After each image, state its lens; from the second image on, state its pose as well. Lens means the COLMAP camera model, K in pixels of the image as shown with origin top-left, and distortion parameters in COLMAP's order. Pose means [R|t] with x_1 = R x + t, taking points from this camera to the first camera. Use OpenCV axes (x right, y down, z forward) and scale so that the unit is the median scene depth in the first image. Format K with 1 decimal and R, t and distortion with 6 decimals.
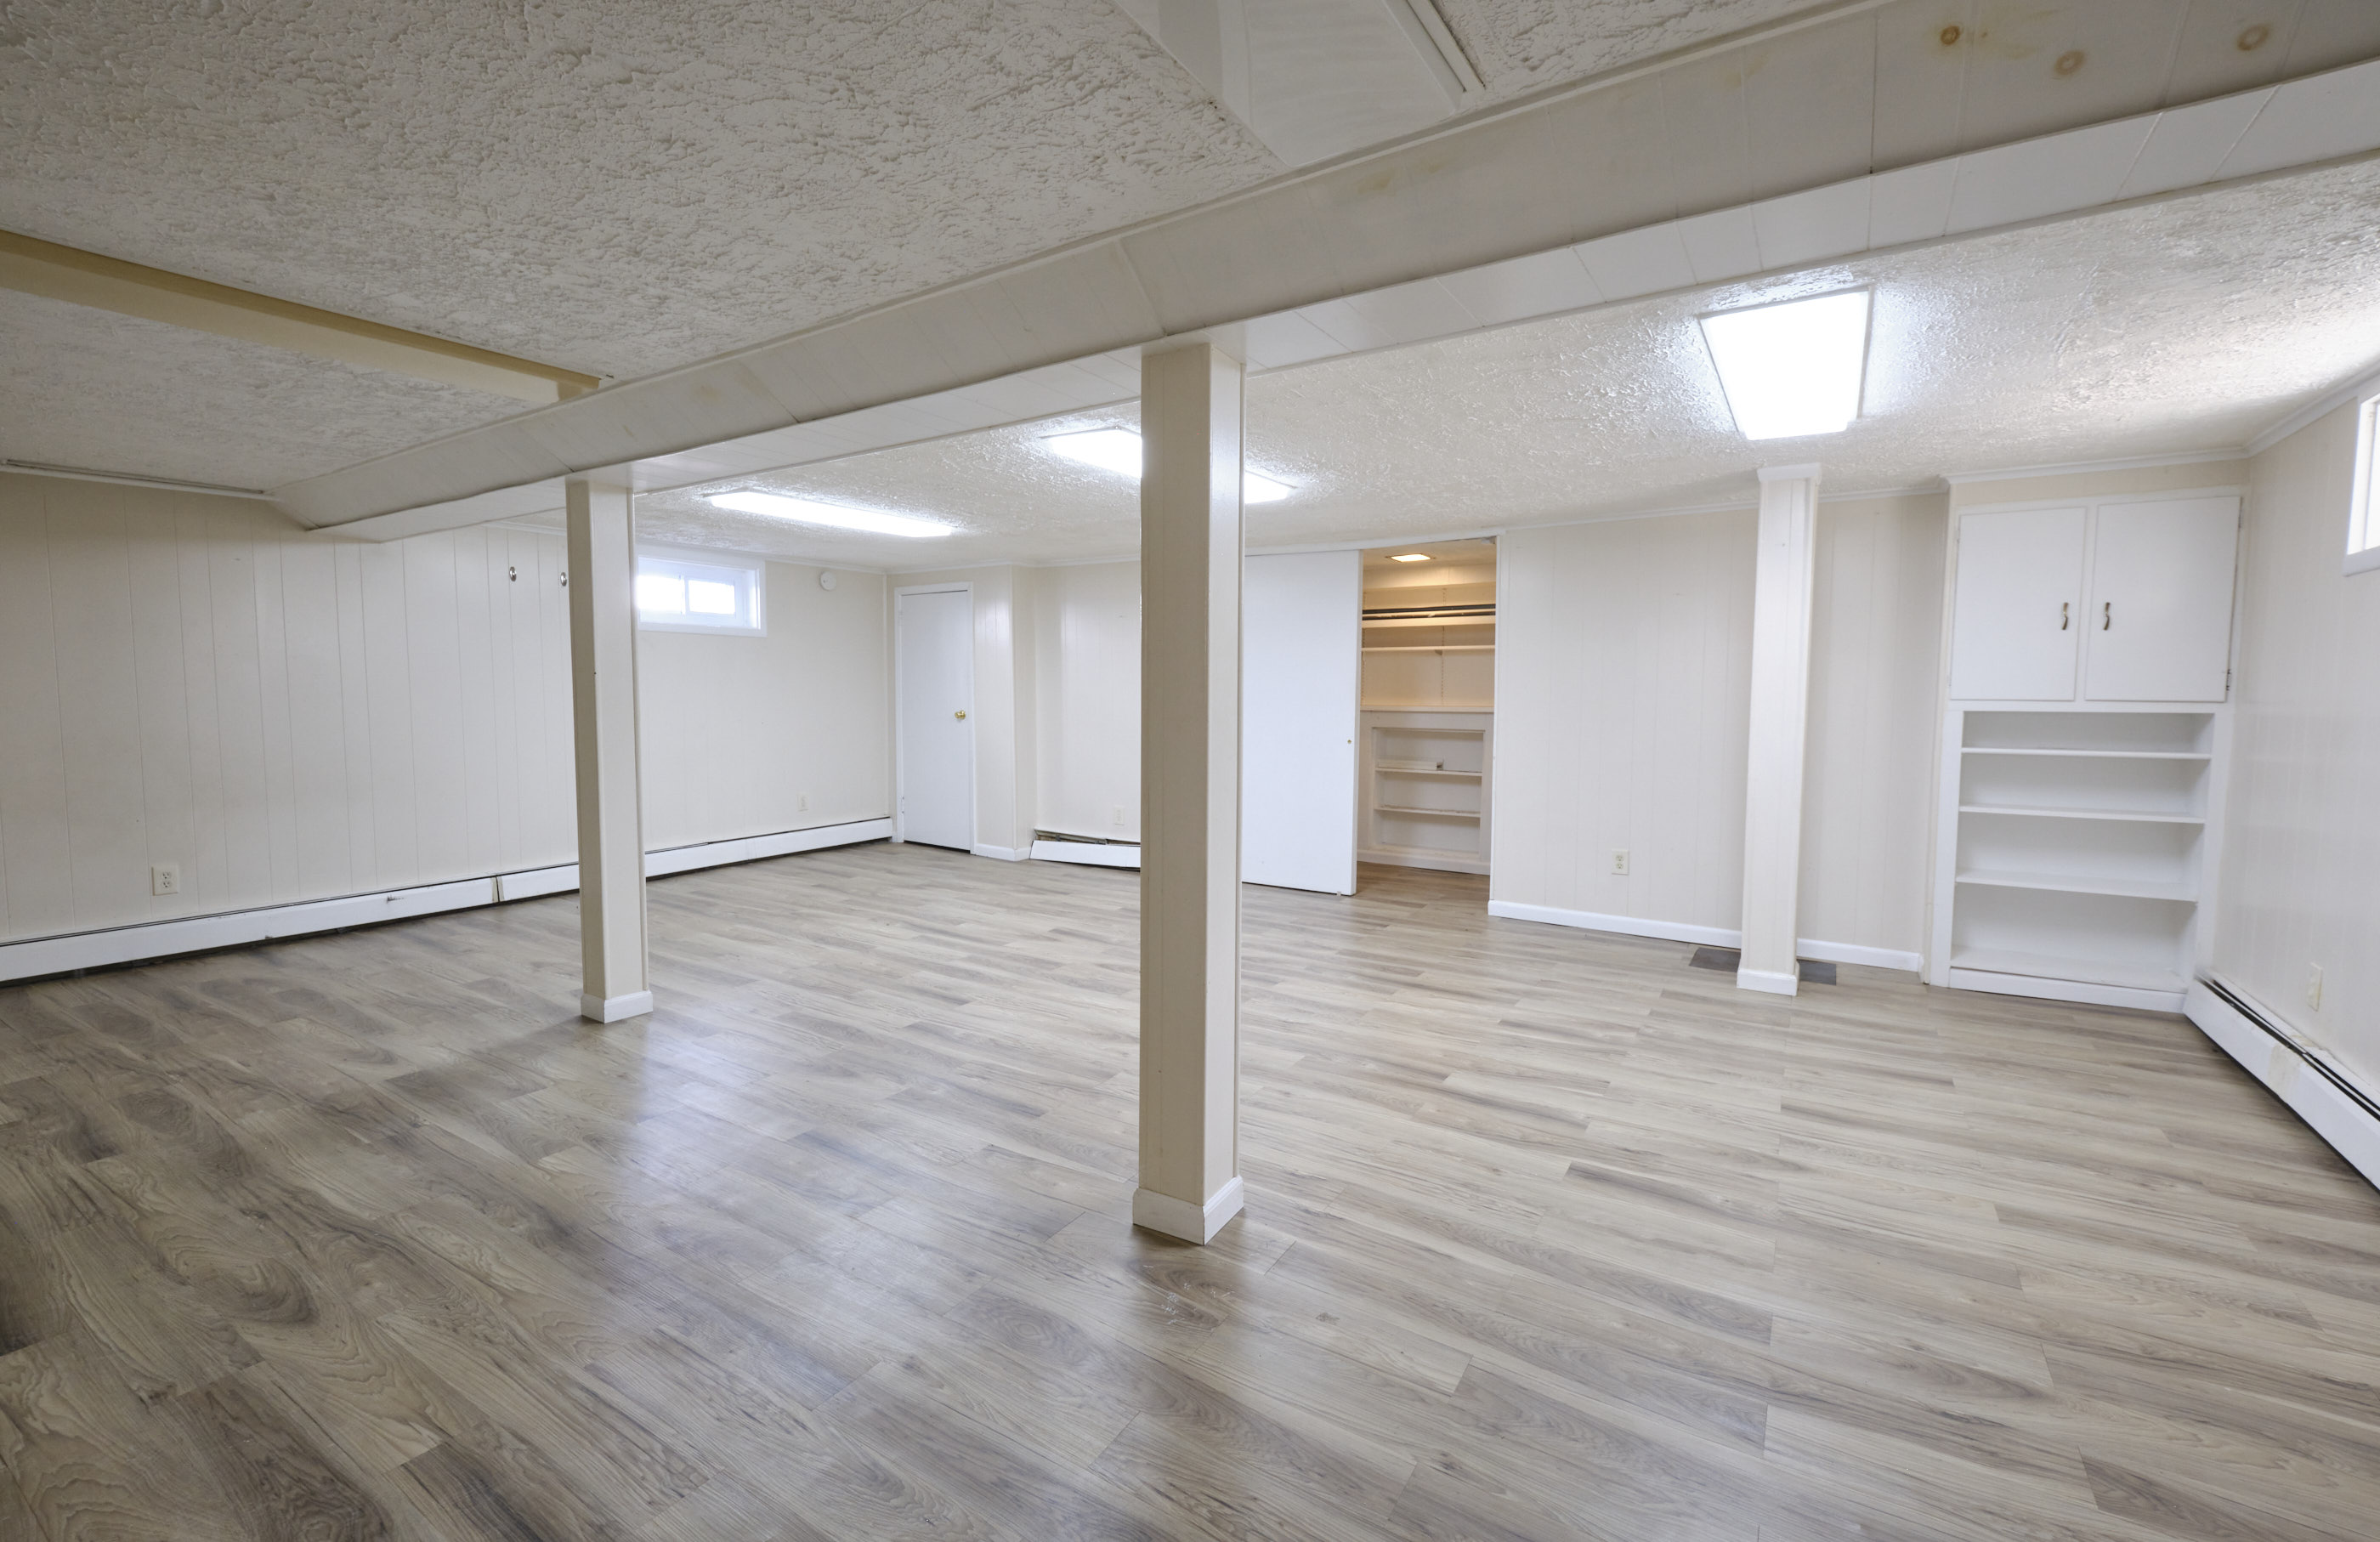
lens RADIAL K [[1005.9, 0, 1188.8], [0, 1005.9, 767.3], [0, 0, 1]] dist [-0.000499, -0.000692]
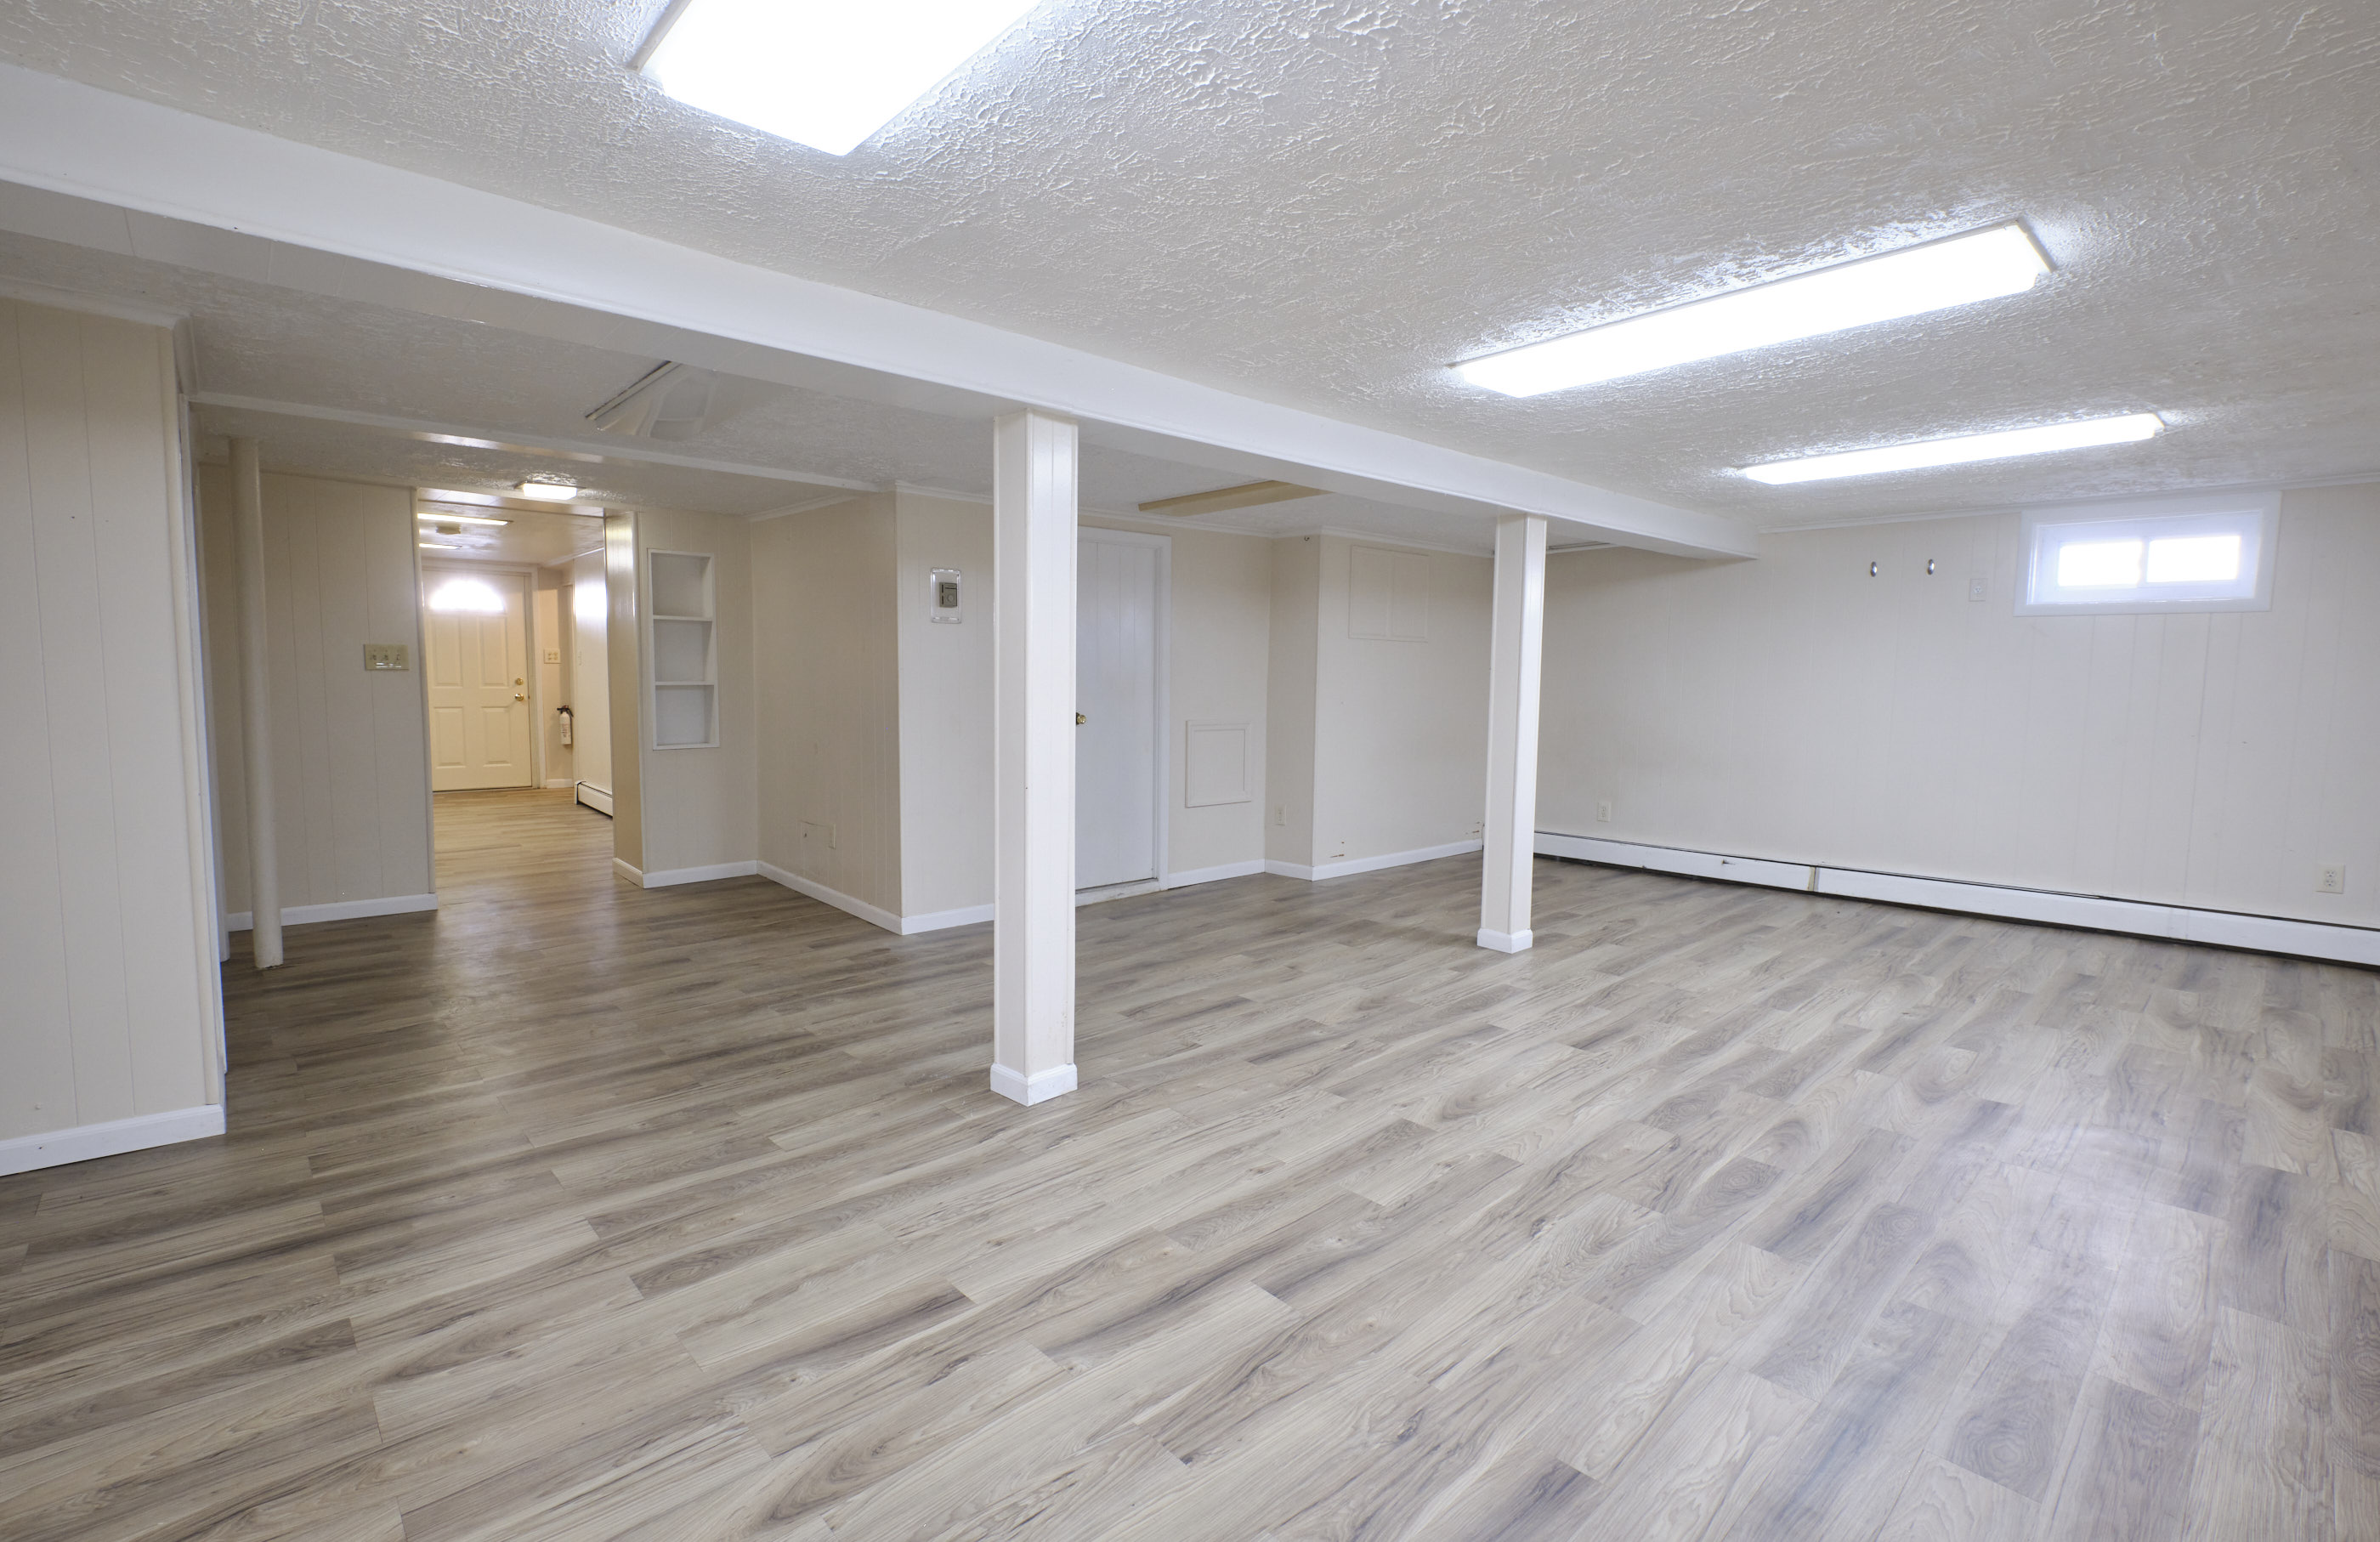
lens RADIAL K [[1082.1, 0, 1187.5], [0, 1082.1, 766.3], [0, 0, 1]] dist [0.002186, -0.002410]
pose [[-0.262830, 0.075693, -0.961869, 1.016911], [-0.088999, 0.990766, 0.102286, -0.093599], [0.960729, 0.112489, -0.253666, 1.229967]]
